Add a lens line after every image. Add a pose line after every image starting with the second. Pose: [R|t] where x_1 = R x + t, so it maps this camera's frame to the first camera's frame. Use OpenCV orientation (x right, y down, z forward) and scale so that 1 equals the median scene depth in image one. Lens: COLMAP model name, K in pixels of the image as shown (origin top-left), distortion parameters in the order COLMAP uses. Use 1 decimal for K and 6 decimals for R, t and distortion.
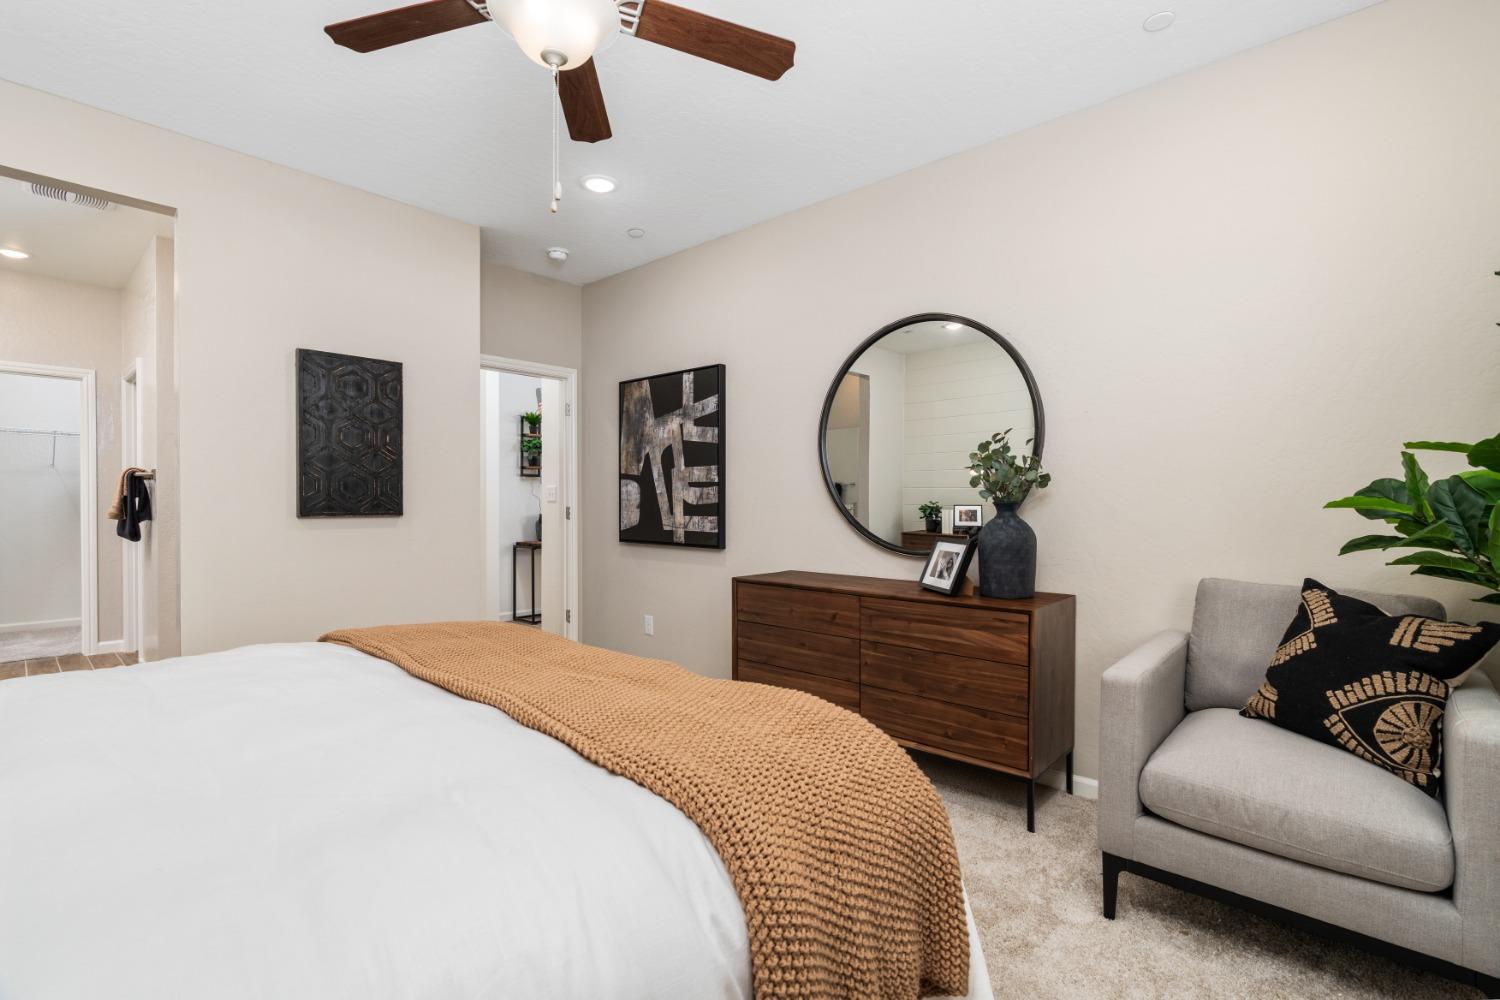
lens RADIAL K [[690.9, 0, 750.0], [0, 690.9, 500.0], [0, 0, 1]] dist [-0.001520, -0.000398]
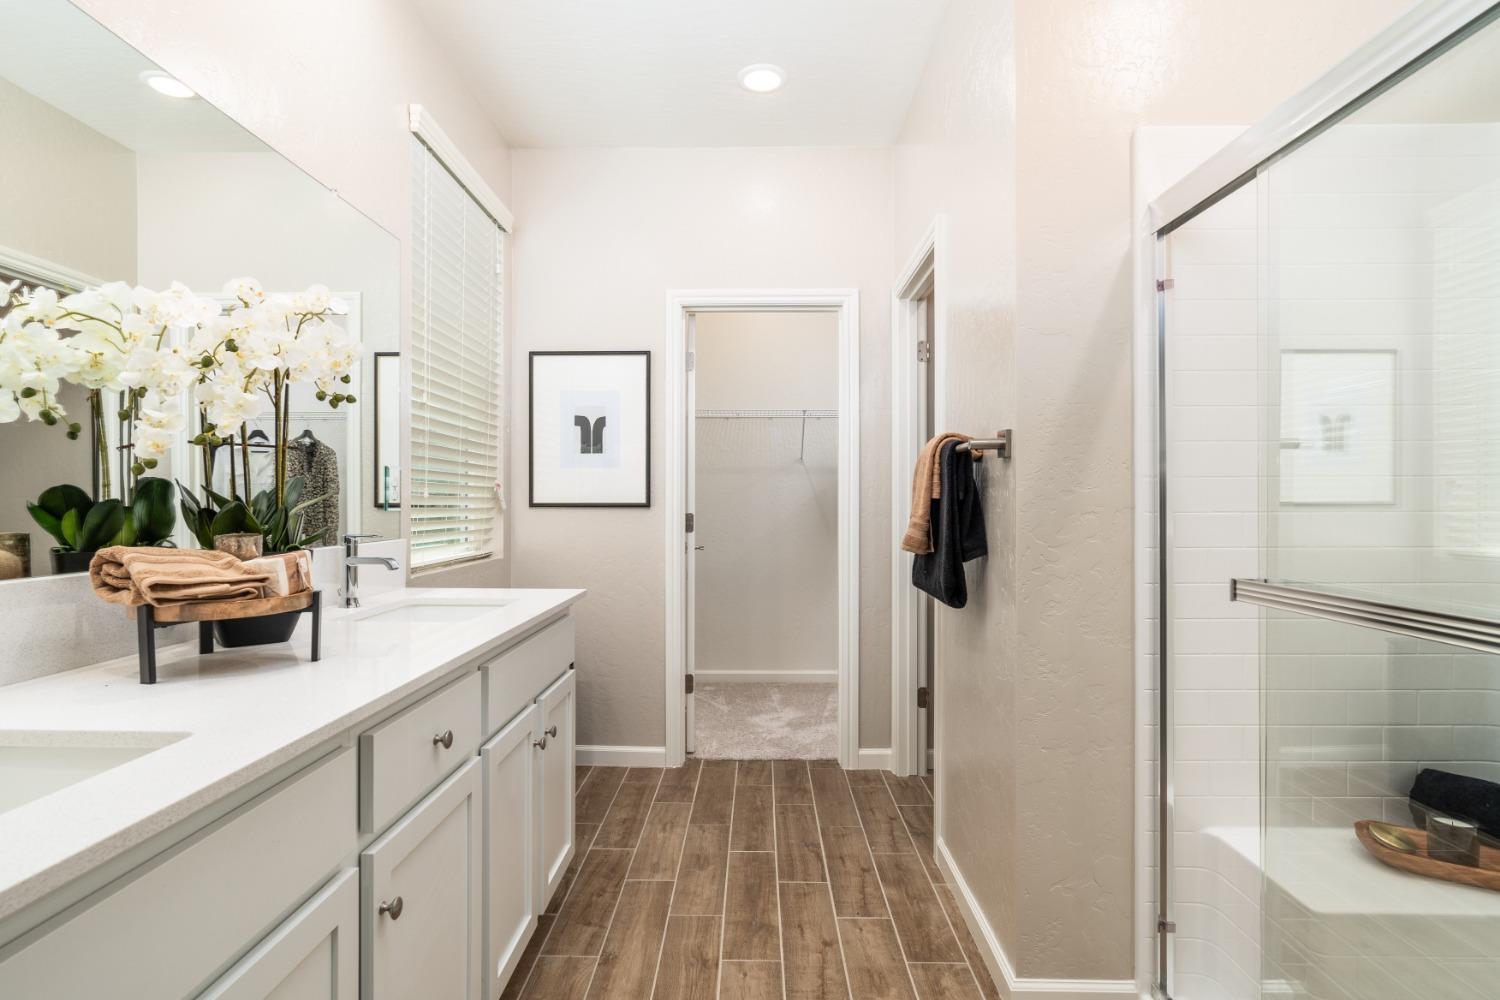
lens RADIAL K [[748.0, 0, 750.0], [0, 748.0, 500.0], [0, 0, 1]] dist [-0.000140, -0.000007]
pose [[0.665824, 0.002900, -0.746104, -0.636333], [-0.003619, 0.999993, 0.000657, -0.005391], [0.746100, 0.002263, 0.665830, 0.604990]]
